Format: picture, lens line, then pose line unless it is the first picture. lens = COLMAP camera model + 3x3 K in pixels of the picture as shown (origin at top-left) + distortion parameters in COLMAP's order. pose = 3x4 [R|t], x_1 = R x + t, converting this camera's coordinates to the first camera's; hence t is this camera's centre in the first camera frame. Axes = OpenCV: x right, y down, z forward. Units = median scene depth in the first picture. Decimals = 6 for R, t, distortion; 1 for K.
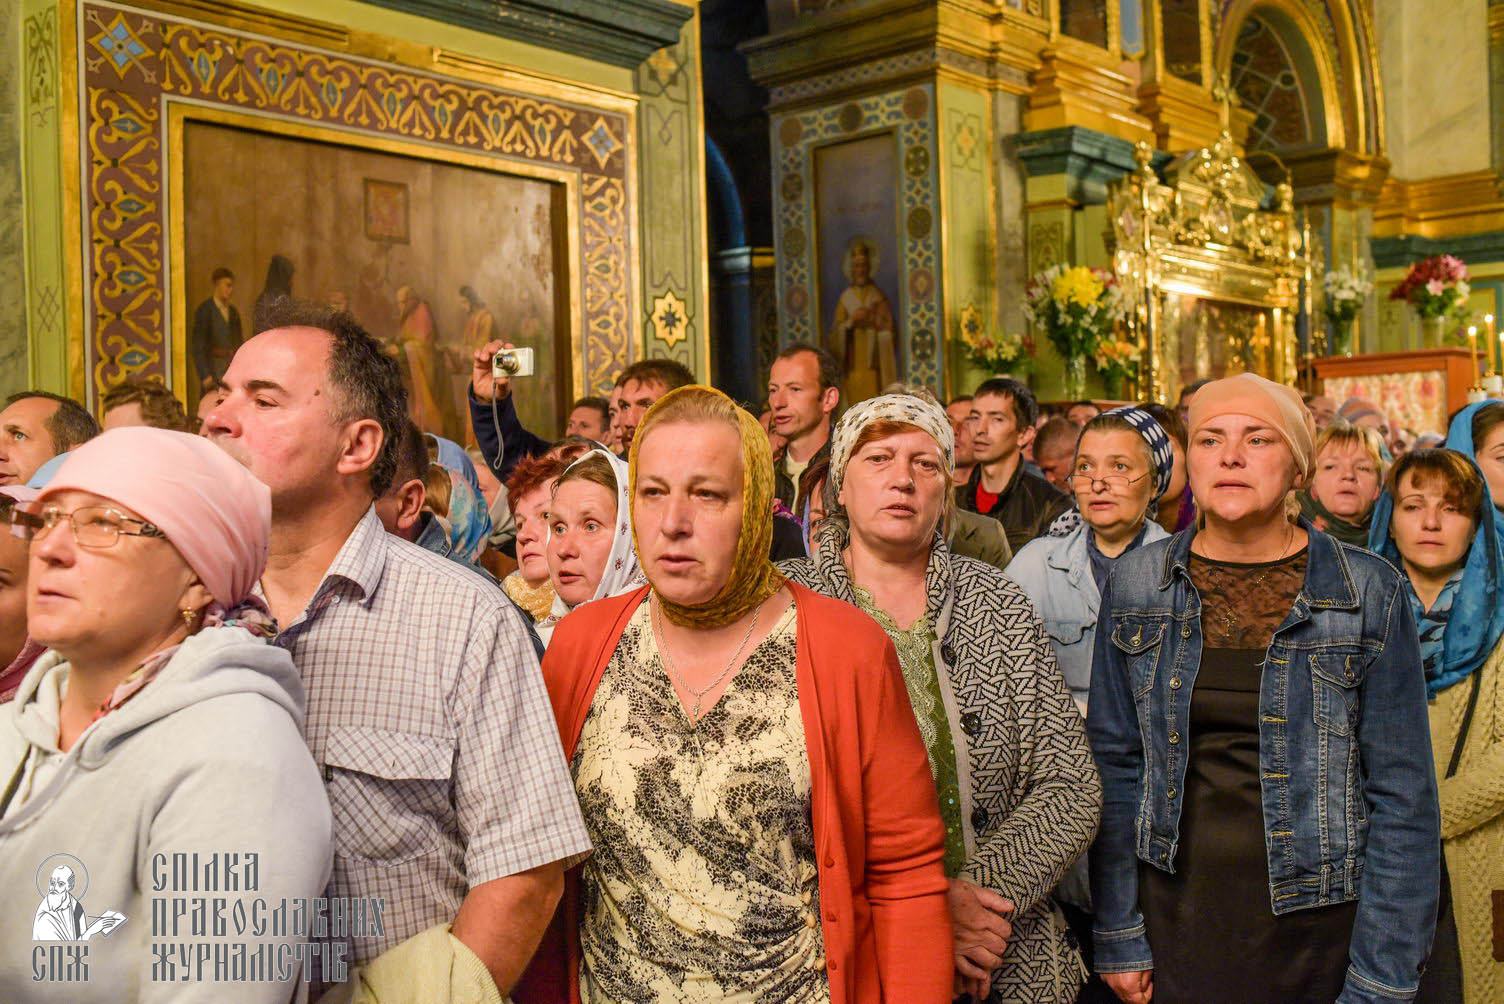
lens RADIAL K [[1520.1, 0, 749.6], [0, 1520.1, 503.1], [0, 0, 1]] dist [-0.092785, 0.104010]
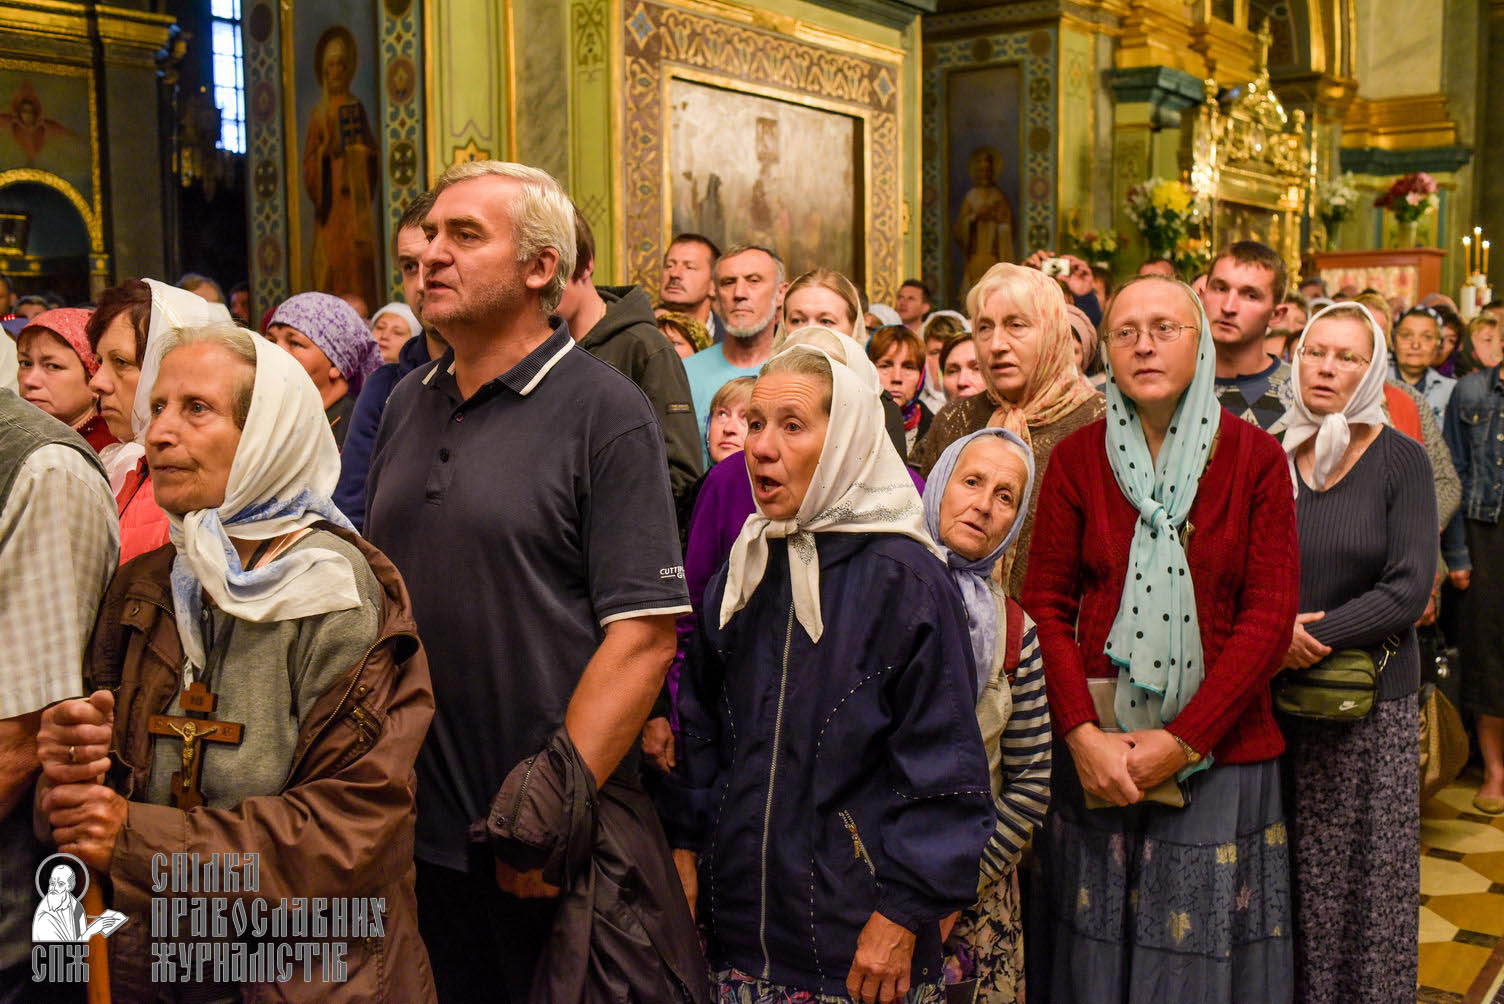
lens RADIAL K [[1520.1, 0, 749.6], [0, 1520.1, 503.1], [0, 0, 1]] dist [-0.092785, 0.104010]
pose [[0.996291, 0.010120, 0.085455, -0.235162], [-0.017743, 0.995880, 0.088927, 0.009698], [-0.084203, -0.090114, 0.992366, -0.258134]]
